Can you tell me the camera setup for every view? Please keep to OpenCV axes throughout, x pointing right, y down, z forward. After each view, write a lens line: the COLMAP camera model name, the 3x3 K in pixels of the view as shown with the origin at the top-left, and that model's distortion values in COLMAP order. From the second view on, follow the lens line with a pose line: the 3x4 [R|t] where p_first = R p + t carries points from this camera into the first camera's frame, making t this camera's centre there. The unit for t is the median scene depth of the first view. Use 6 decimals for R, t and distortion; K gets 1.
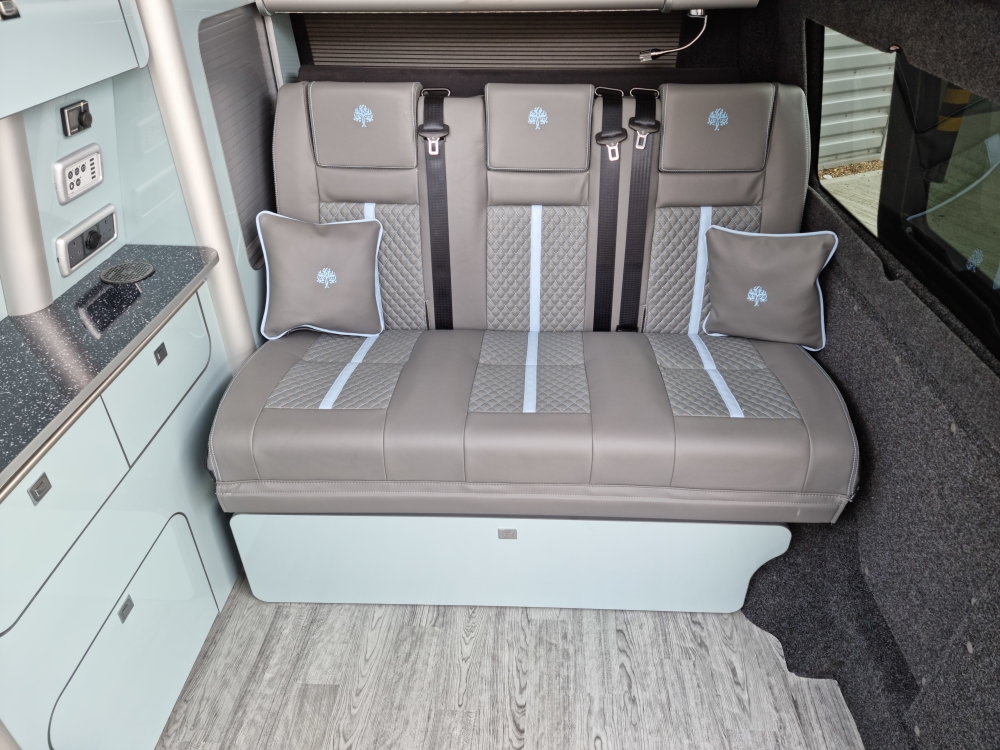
lens RADIAL K [[681.4, 0, 517.9], [0, 681.4, 370.6], [0, 0, 1]] dist [0.082915, -0.074362]
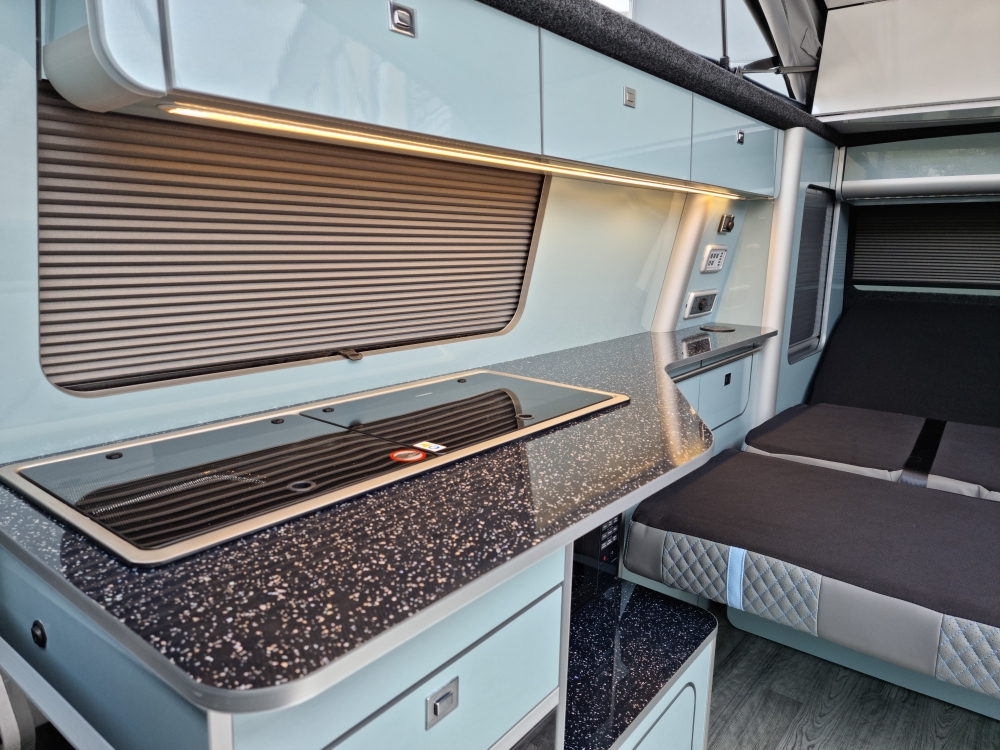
lens RADIAL K [[682.2, 0, 512.0], [0, 682.2, 371.8], [0, 0, 1]] dist [0.081241, -0.077204]
pose [[0.812398, 0.121211, -0.570365, -0.070938], [-0.332098, 0.900192, -0.281719, 0.438094], [0.479291, 0.418285, 0.771569, -0.249825]]
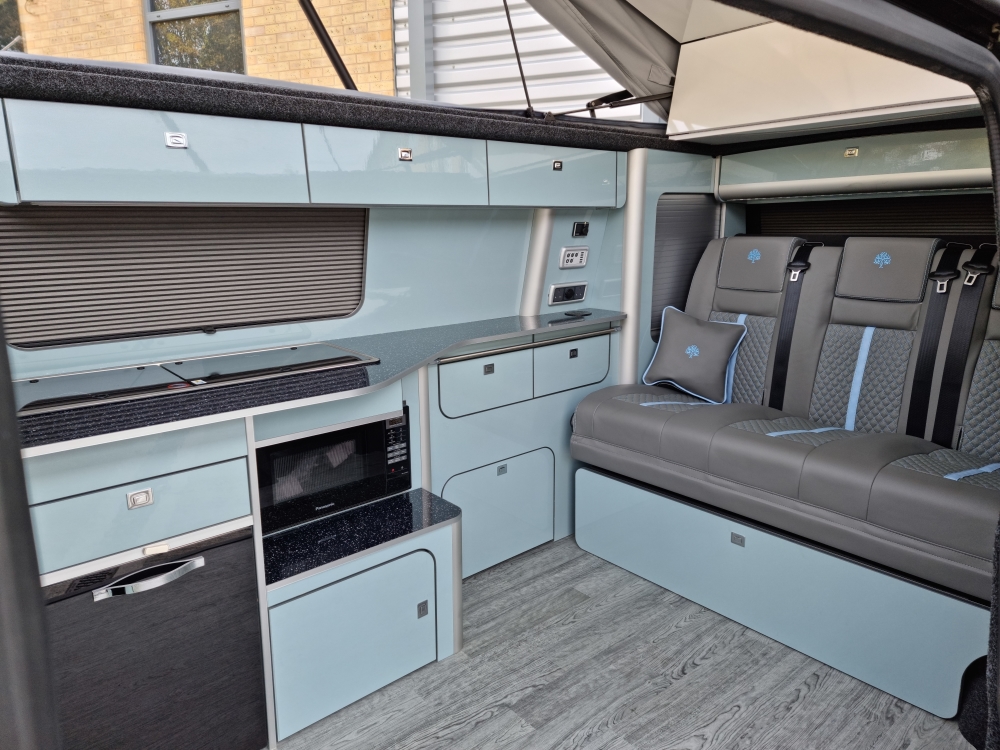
lens RADIAL K [[682.2, 0, 512.0], [0, 682.2, 371.8], [0, 0, 1]] dist [0.081241, -0.077204]
pose [[0.685835, 0.149708, -0.712192, 0.551211], [-0.391914, 0.900566, -0.188105, 0.360525], [0.613215, 0.408127, 0.676313, -0.226441]]
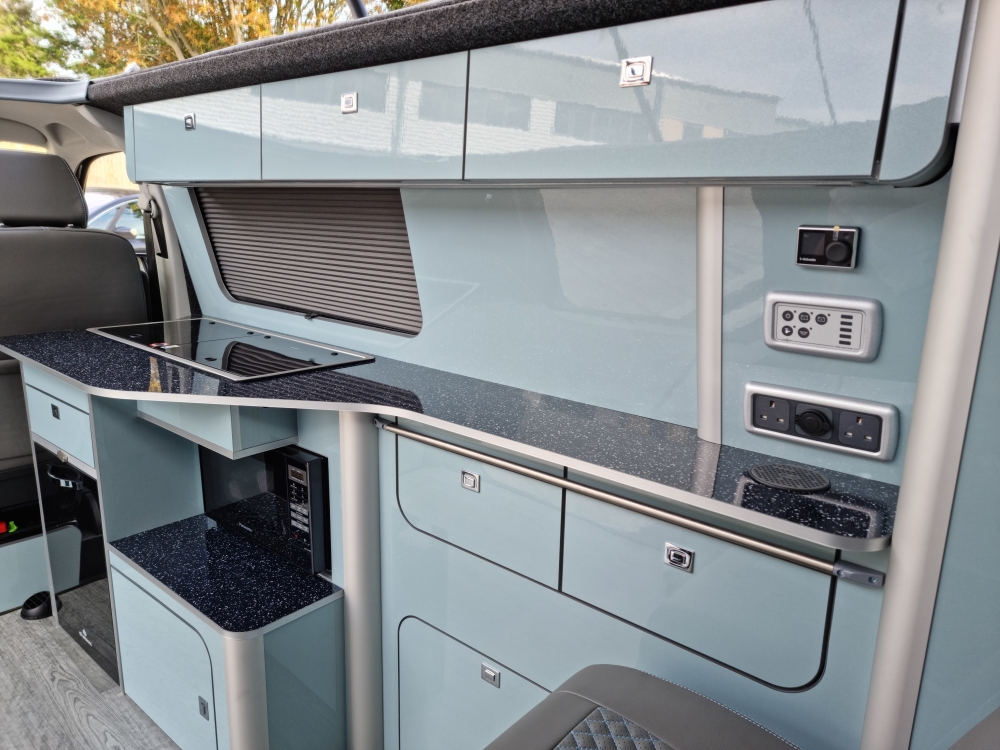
lens RADIAL K [[682.5, 0, 521.1], [0, 682.5, 384.2], [0, 0, 1]] dist [0.075102, -0.073524]
pose [[-0.601709, 0.154298, -0.783670, 0.079921], [-0.474585, 0.720110, 0.506173, -0.370355], [0.642430, 0.676487, -0.360069, 0.906279]]
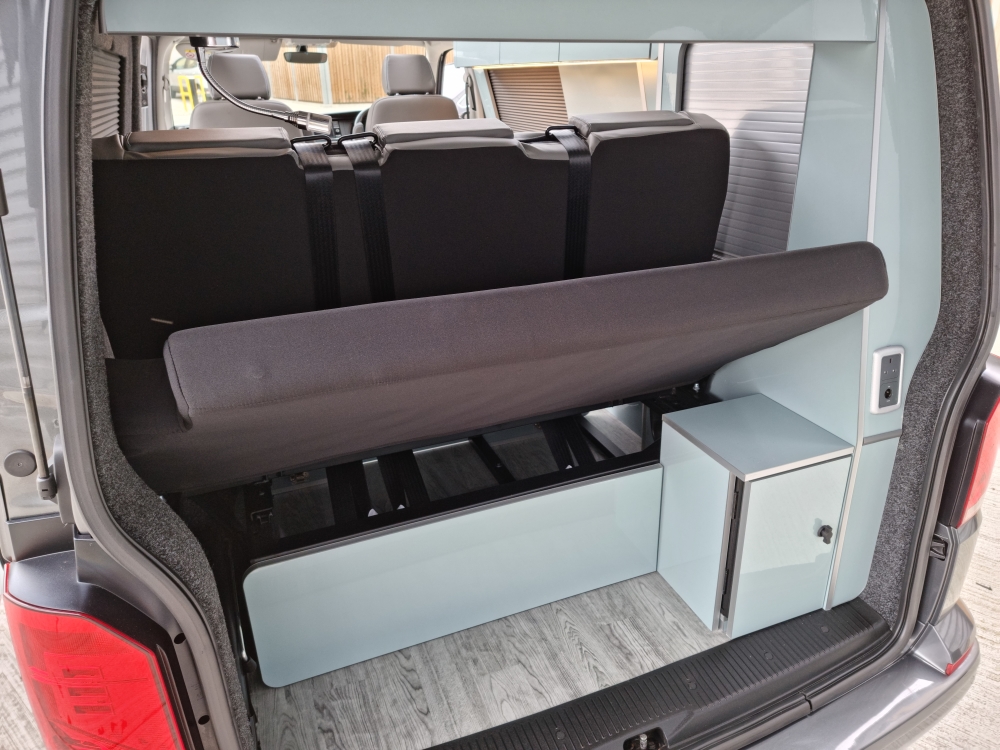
lens RADIAL K [[682.5, 0, 521.1], [0, 682.5, 384.2], [0, 0, 1]] dist [0.075102, -0.073524]
pose [[-0.906922, 0.187812, -0.377120, 0.299884], [-0.213229, 0.567397, 0.795358, -0.578604], [0.363355, 0.801740, -0.474538, 1.213401]]
